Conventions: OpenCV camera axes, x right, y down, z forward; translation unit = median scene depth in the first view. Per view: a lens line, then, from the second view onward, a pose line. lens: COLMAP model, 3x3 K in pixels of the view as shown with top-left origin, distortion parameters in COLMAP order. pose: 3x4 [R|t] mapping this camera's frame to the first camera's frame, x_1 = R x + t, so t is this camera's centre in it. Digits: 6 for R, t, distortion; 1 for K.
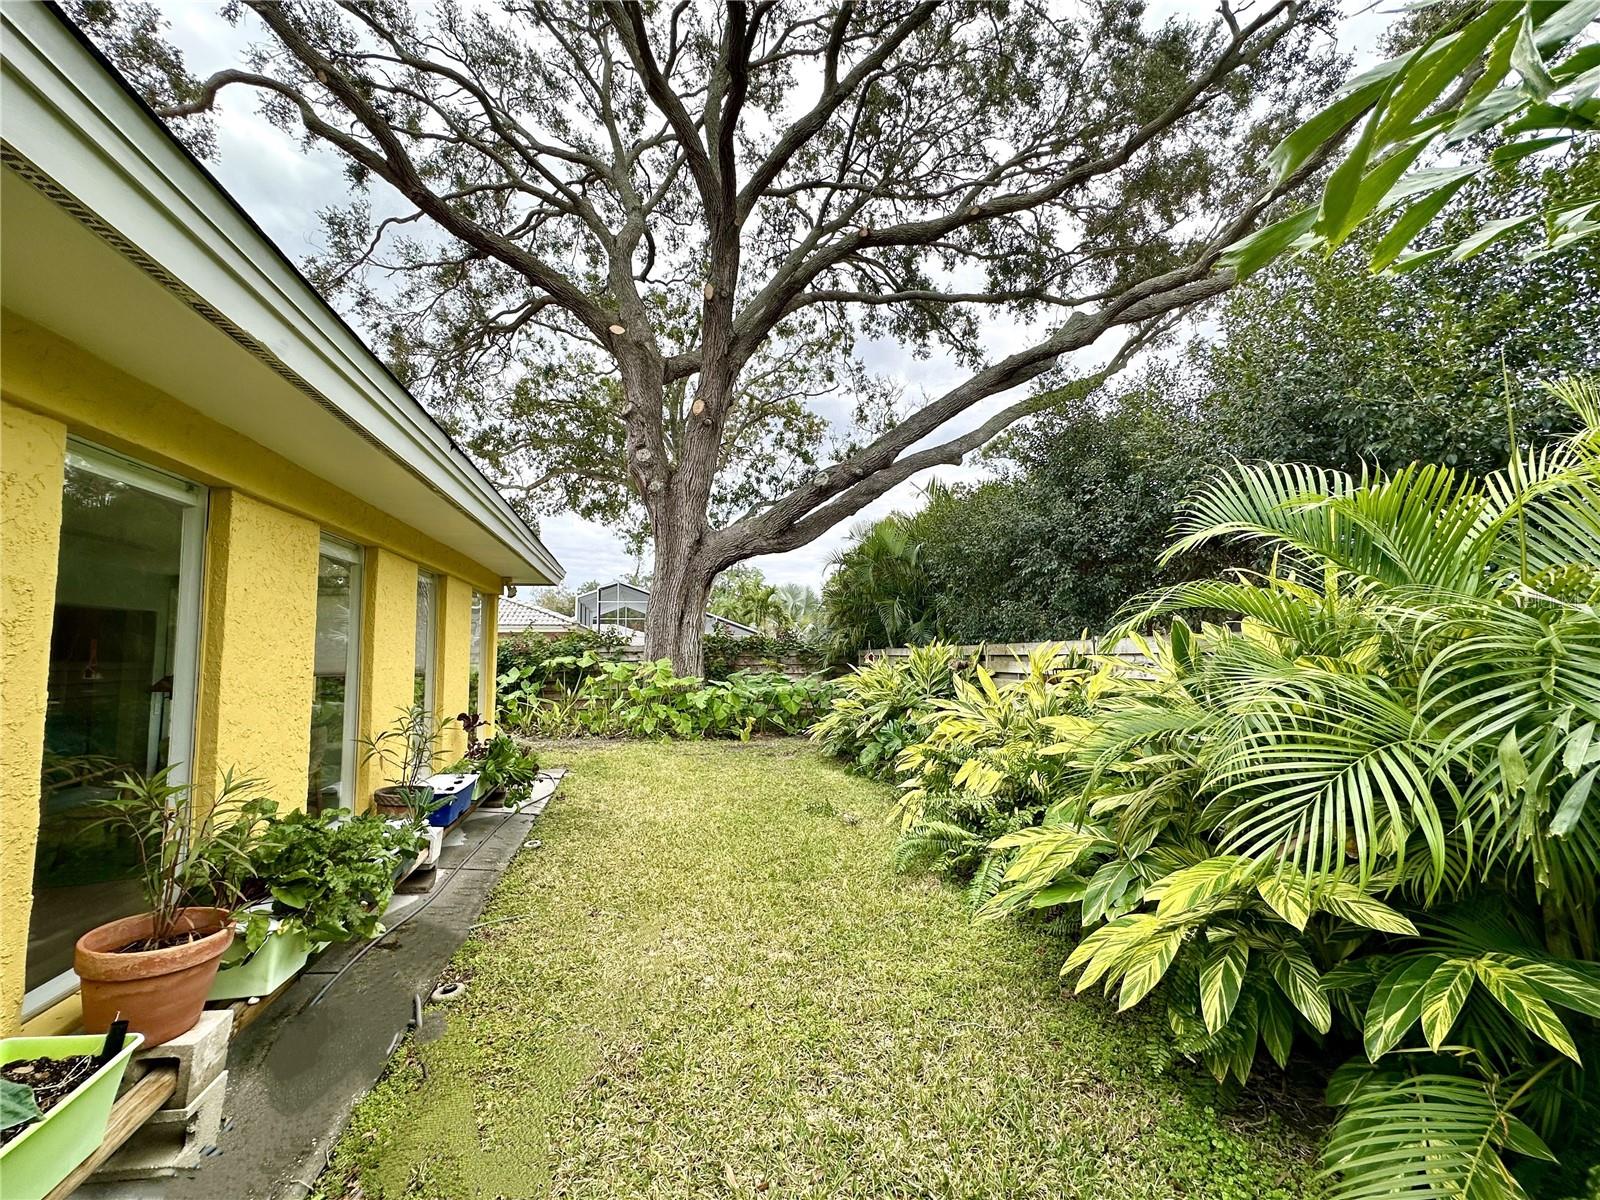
lens RADIAL K [[639.7, 0, 800.0], [0, 639.7, 600.0], [0, 0, 1]] dist [-0.002832, -0.000124]
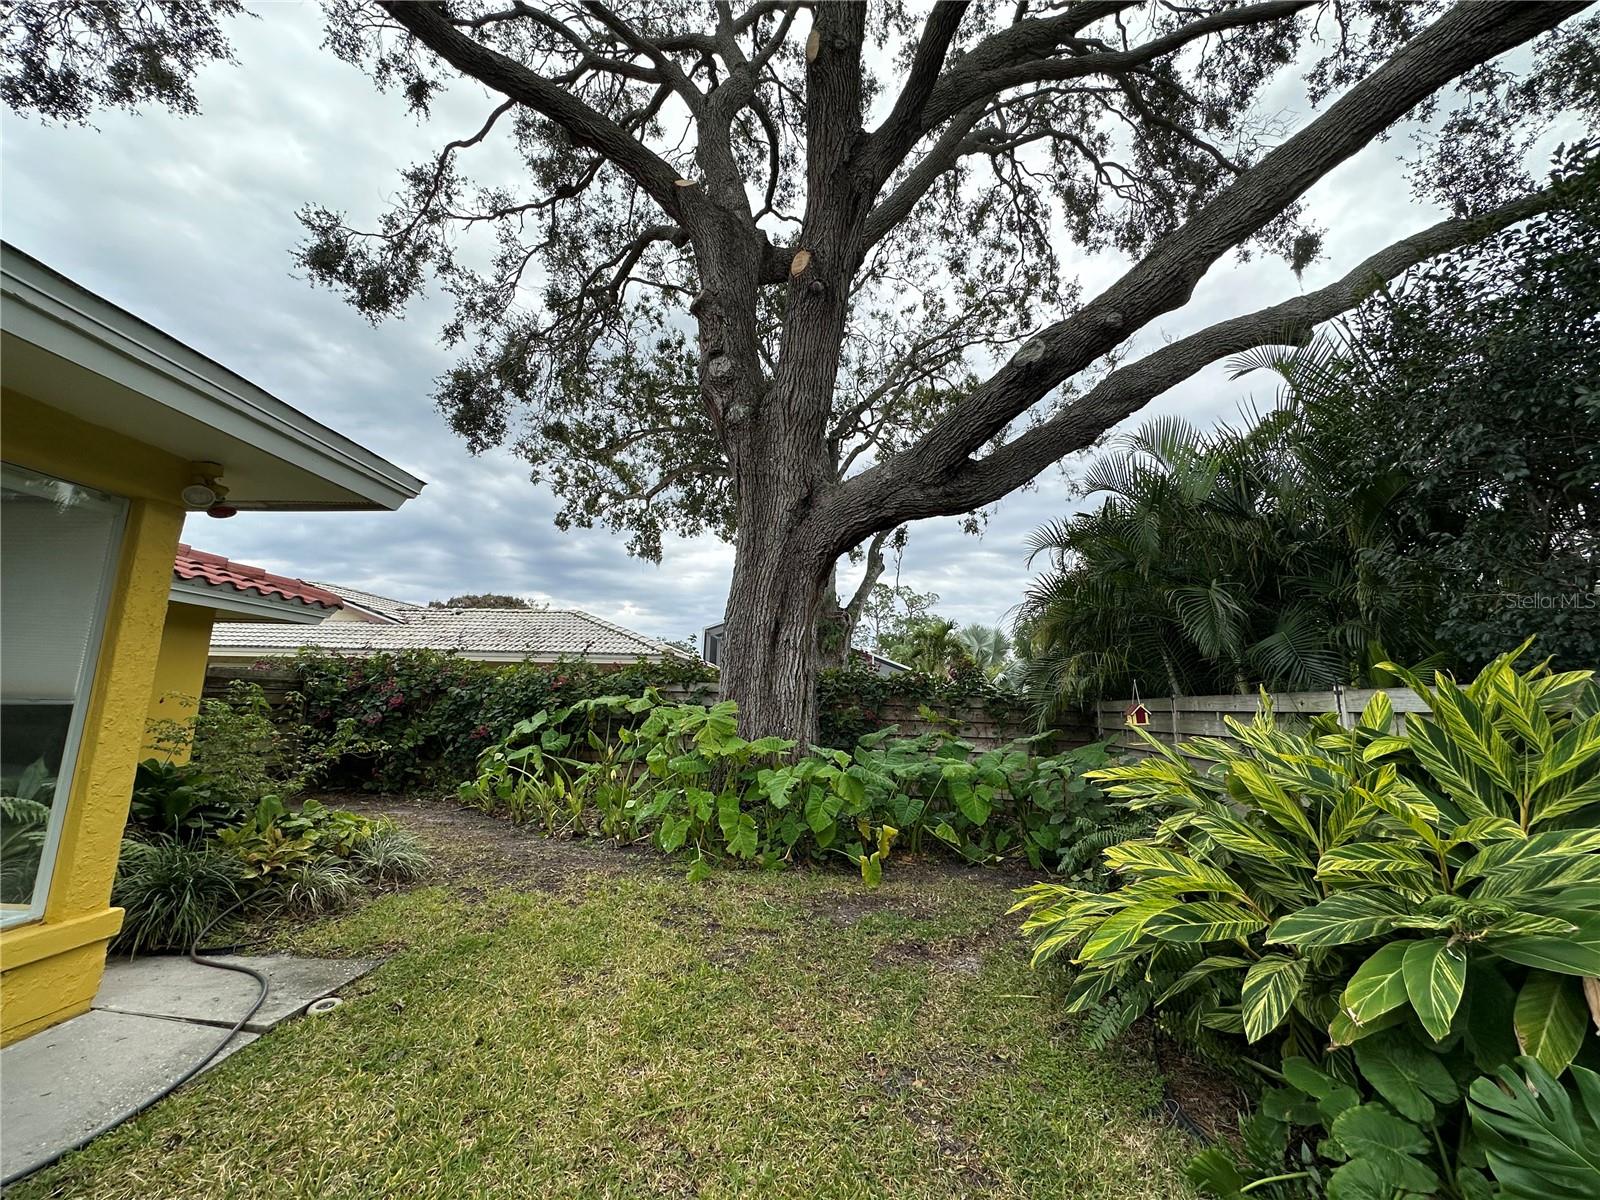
lens RADIAL K [[639.7, 0, 800.0], [0, 639.7, 600.0], [0, 0, 1]] dist [-0.002832, -0.000124]
pose [[0.960265, -0.011901, -0.278834, -0.002276], [-0.011386, 0.996588, -0.081744, 0.045779], [0.278856, 0.081671, 0.956854, 0.450159]]
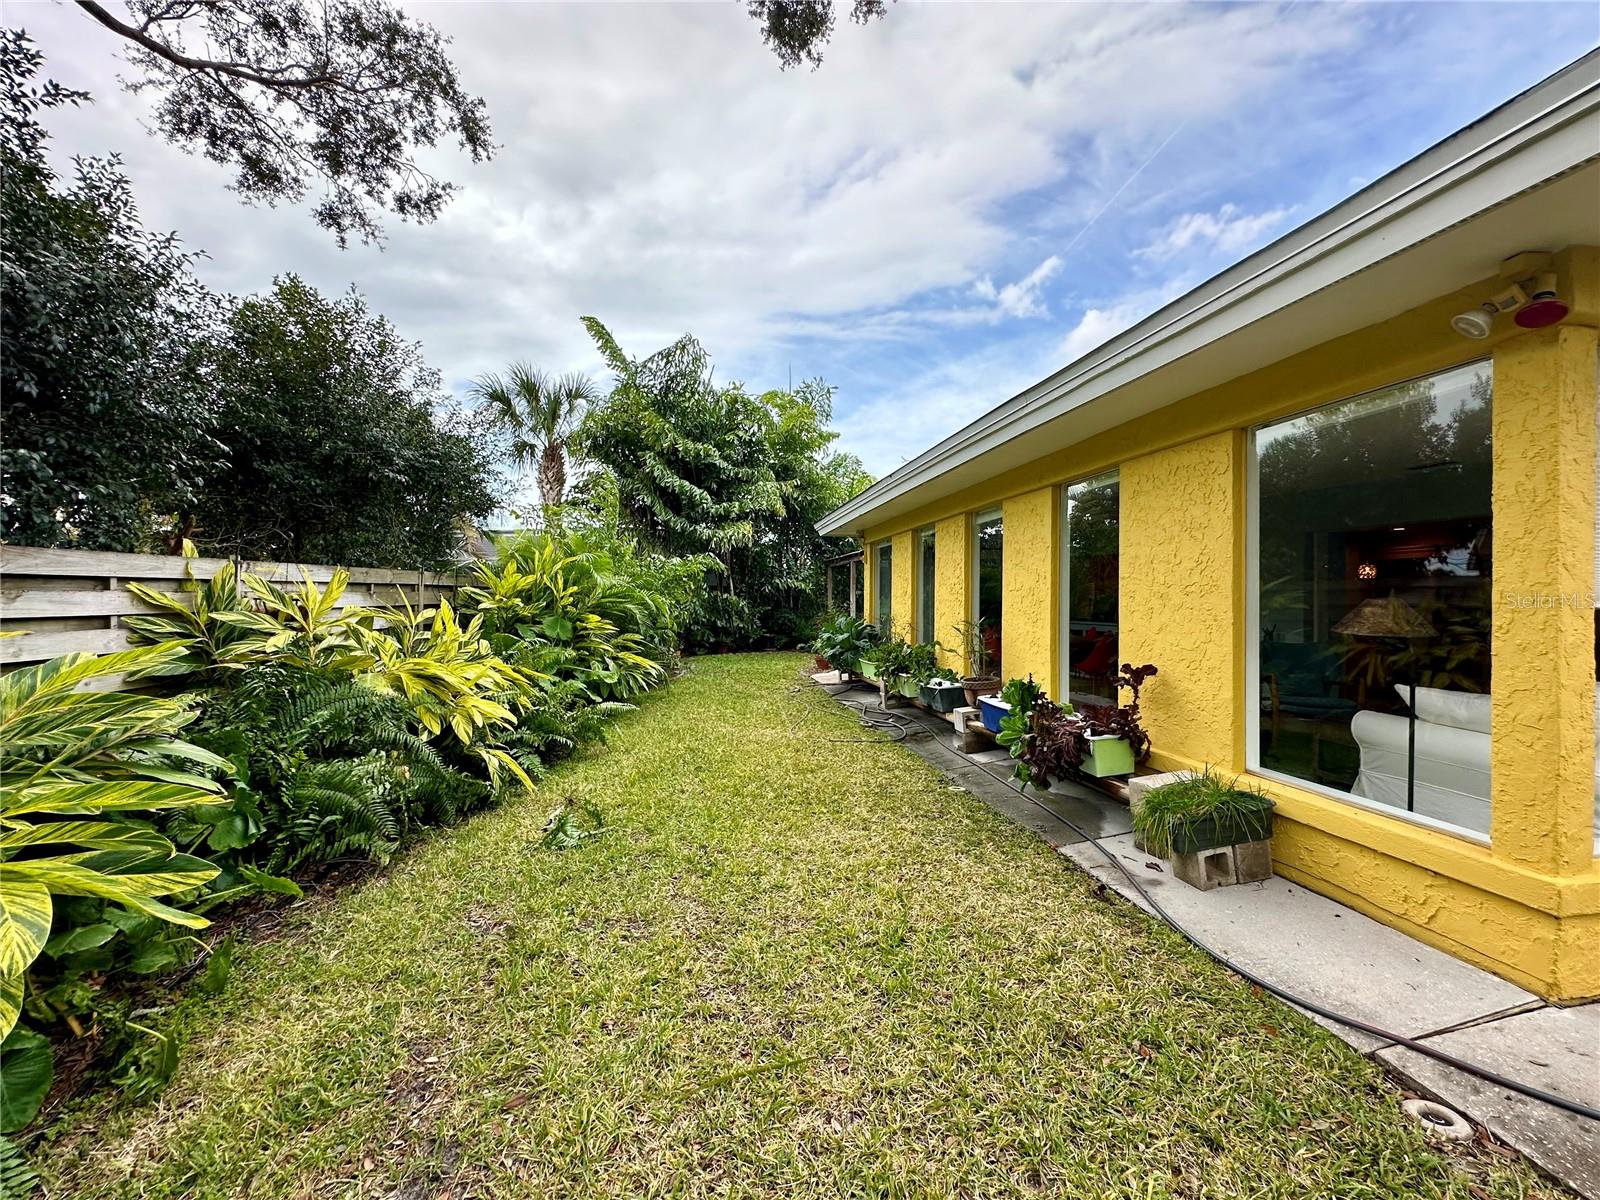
lens RADIAL K [[639.7, 0, 800.0], [0, 639.7, 600.0], [0, 0, 1]] dist [-0.002832, -0.000124]
pose [[-0.996906, 0.007428, 0.078254, -0.310841], [0.001150, 0.996797, -0.079965, 0.135995], [-0.078597, -0.079628, -0.993721, 1.398843]]
